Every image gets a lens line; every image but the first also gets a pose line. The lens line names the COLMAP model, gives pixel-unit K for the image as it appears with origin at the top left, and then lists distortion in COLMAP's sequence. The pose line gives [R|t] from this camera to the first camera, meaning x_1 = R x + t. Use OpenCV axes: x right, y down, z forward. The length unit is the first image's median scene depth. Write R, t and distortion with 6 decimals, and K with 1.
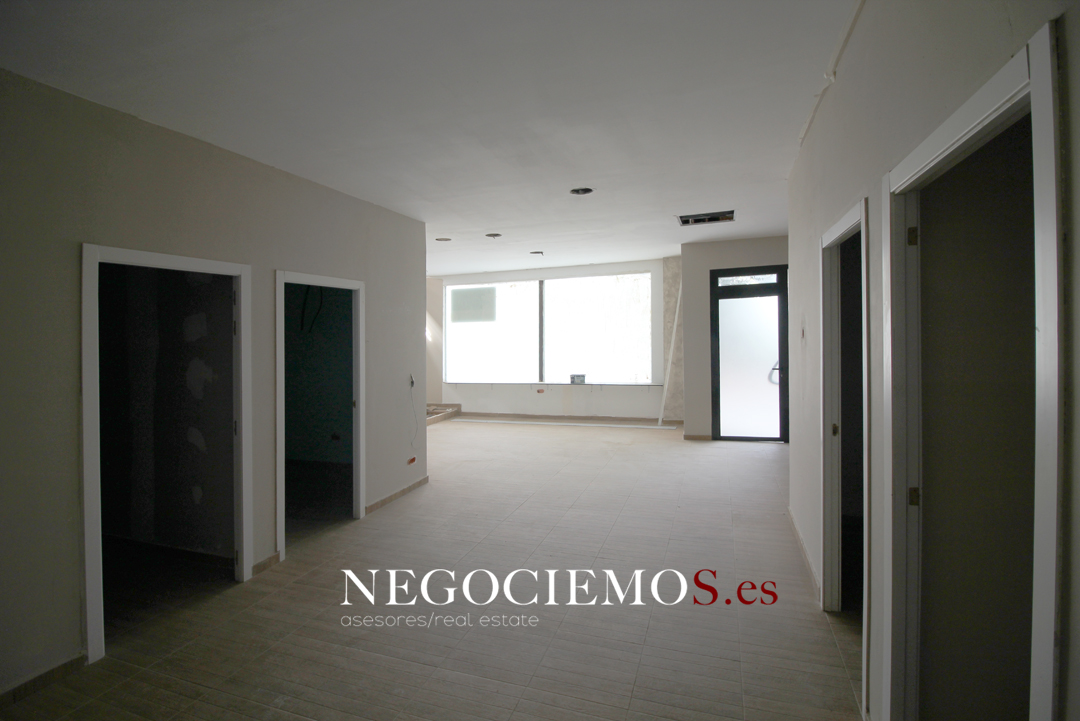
lens RADIAL K [[507.3, 0, 547.9], [0, 507.3, 338.4], [0, 0, 1]] dist [-0.007492, -0.010260]
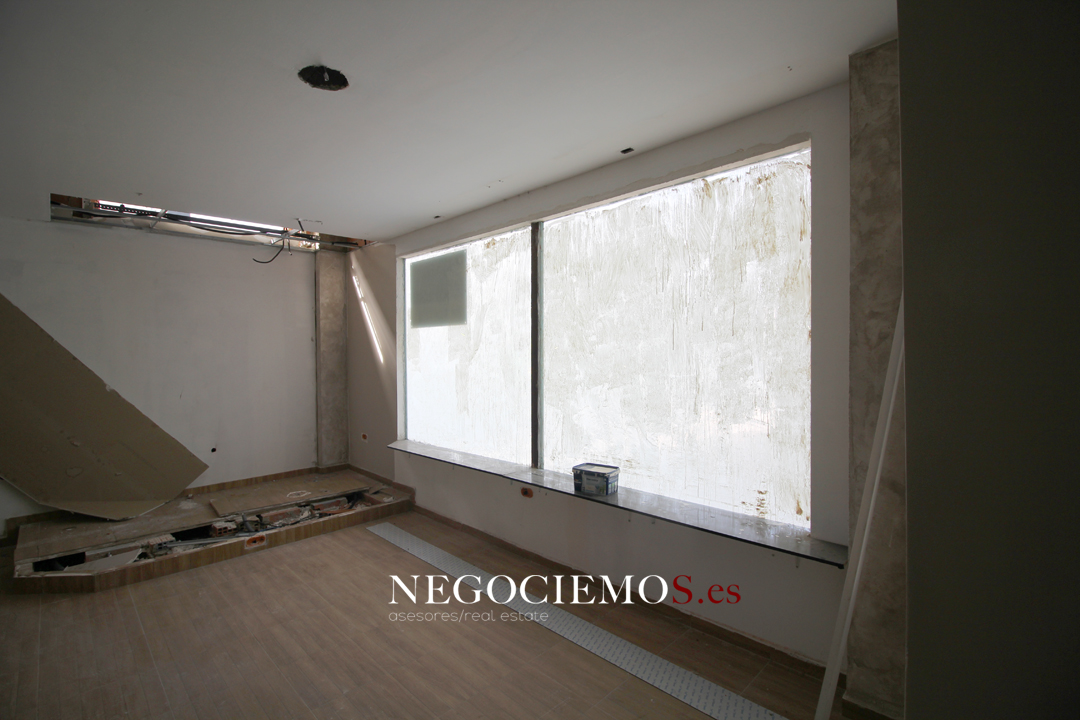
lens RADIAL K [[507.3, 0, 567.5], [0, 507.3, 356.5], [0, 0, 1]] dist [-0.007492, -0.010260]
pose [[0.907952, 0.016852, -0.418736, 0.207711], [-0.012789, 0.999840, 0.012509, -0.013556], [0.418880, -0.006003, 0.908022, 0.718462]]
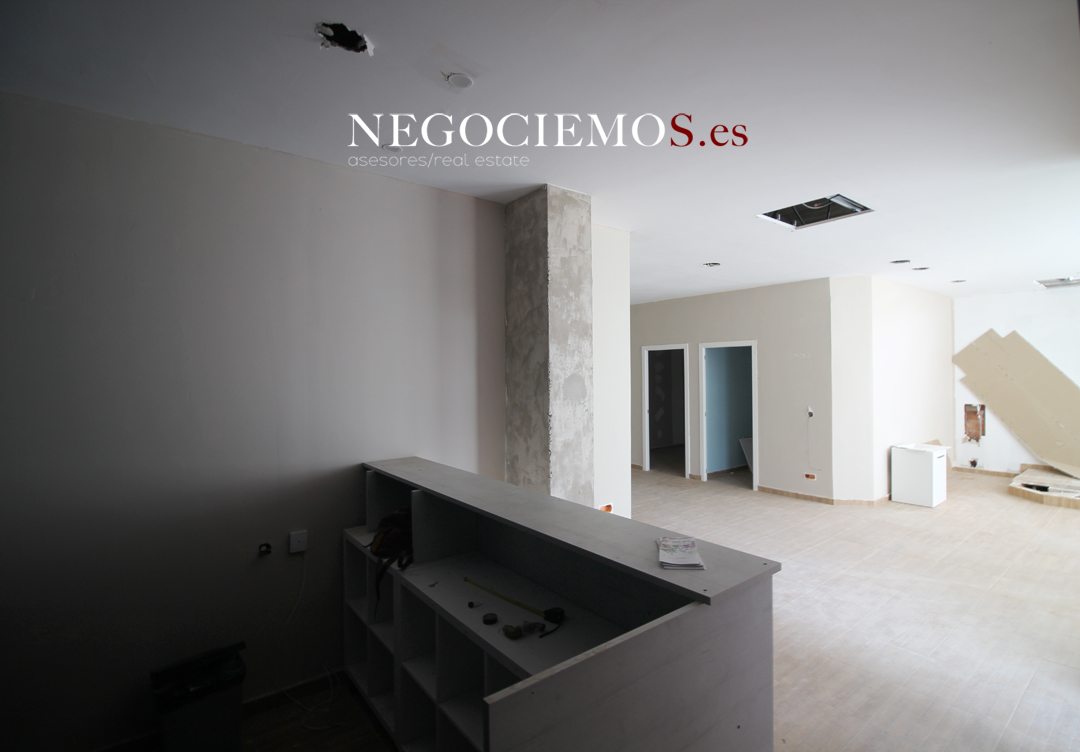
lens RADIAL K [[552.0, 0, 558.7], [0, 552.0, 368.9], [0, 0, 1]] dist [-0.014179, -0.006408]
pose [[-0.509500, 0.028606, -0.859995, 0.730603], [0.016067, 0.999589, 0.023731, -0.039654], [0.860320, -0.001727, -0.509751, 0.717135]]
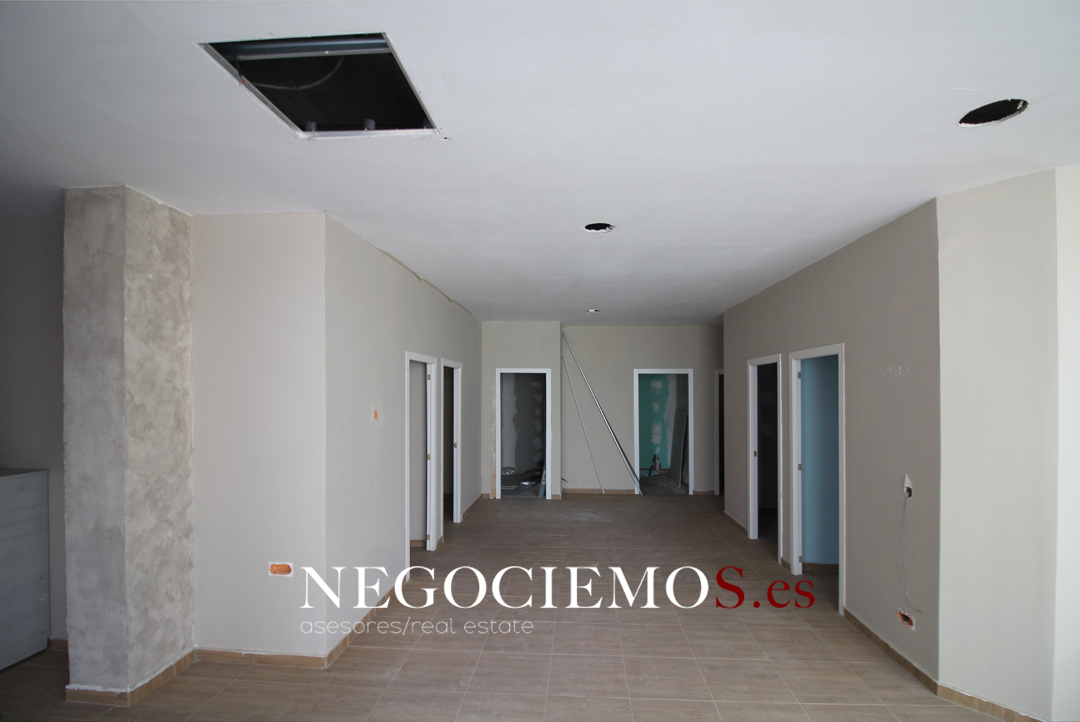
lens RADIAL K [[507.3, 0, 555.0], [0, 507.3, 396.7], [0, 0, 1]] dist [-0.007492, -0.010260]
pose [[-0.964788, 0.026910, -0.261648, 0.171870], [0.021180, 0.999471, 0.024696, -0.028751], [0.262174, 0.018285, -0.964847, 0.905681]]
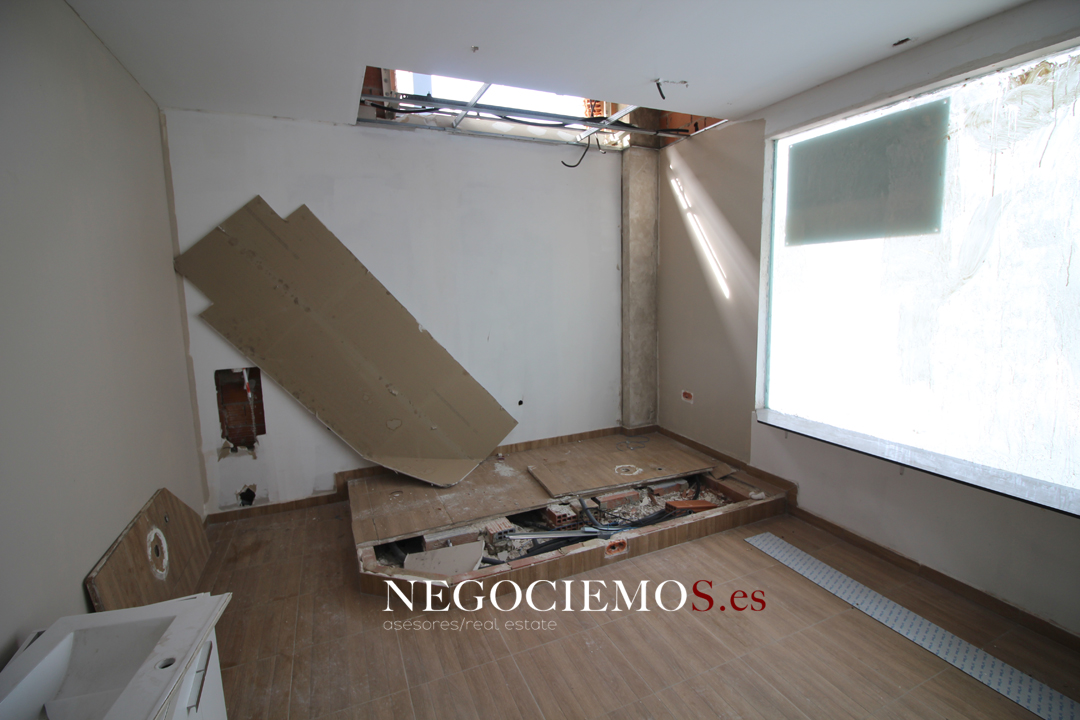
lens RADIAL K [[507.3, 0, 549.1], [0, 507.3, 358.6], [0, 0, 1]] dist [-0.007492, -0.010260]
pose [[0.680873, 0.113804, -0.723506, -0.055469], [-0.002540, 0.988215, 0.153051, -0.010056], [0.732397, -0.102370, 0.673138, 0.773497]]
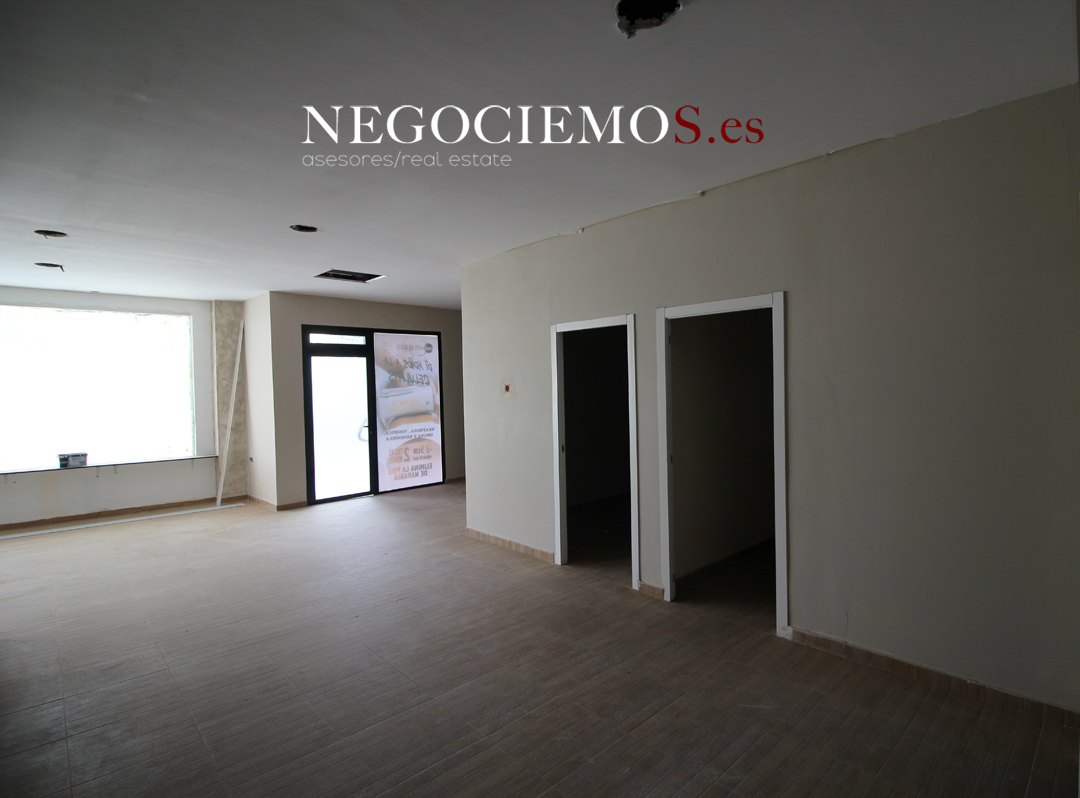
lens RADIAL K [[561.6, 0, 581.6], [0, 561.6, 398.4], [0, 0, 1]] dist [-0.024357, -0.002522]
pose [[0.451003, -0.003526, 0.892515, -0.310677], [0.013287, 0.999908, -0.002764, 0.009348], [-0.892423, 0.013105, 0.451009, 0.066275]]
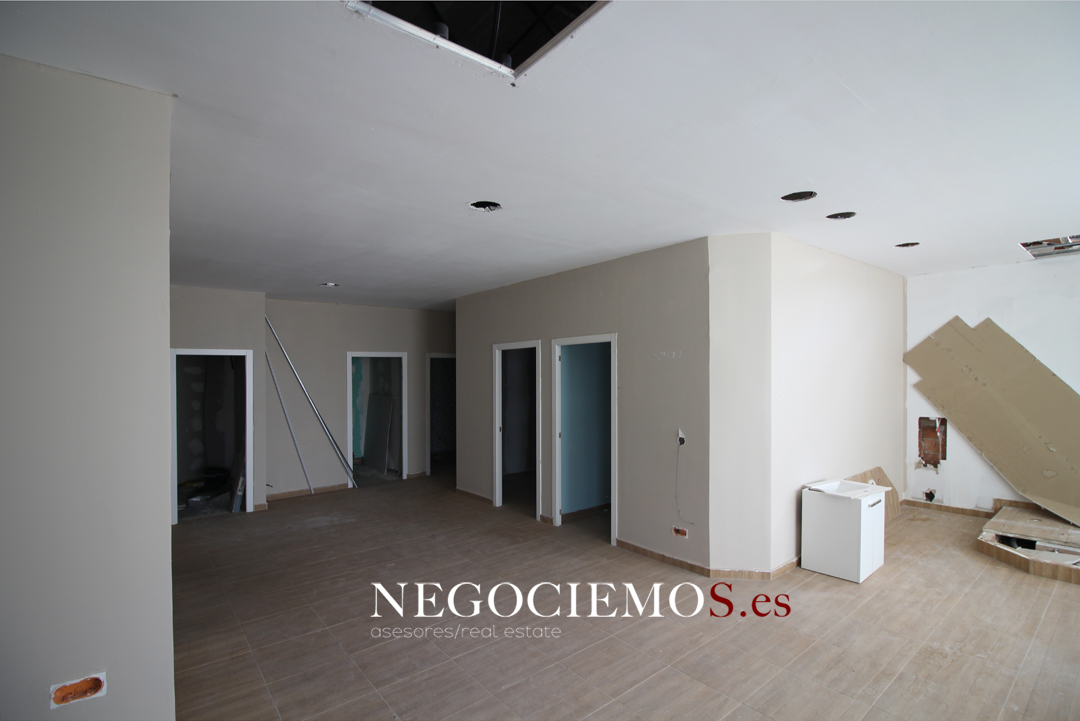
lens RADIAL K [[507.3, 0, 546.6], [0, 507.3, 386.5], [0, 0, 1]] dist [-0.007492, -0.010260]
pose [[-0.524649, 0.059962, -0.849204, 0.340470], [0.026278, 0.998182, 0.054246, -0.032783], [0.850913, 0.006144, -0.525271, 0.774963]]
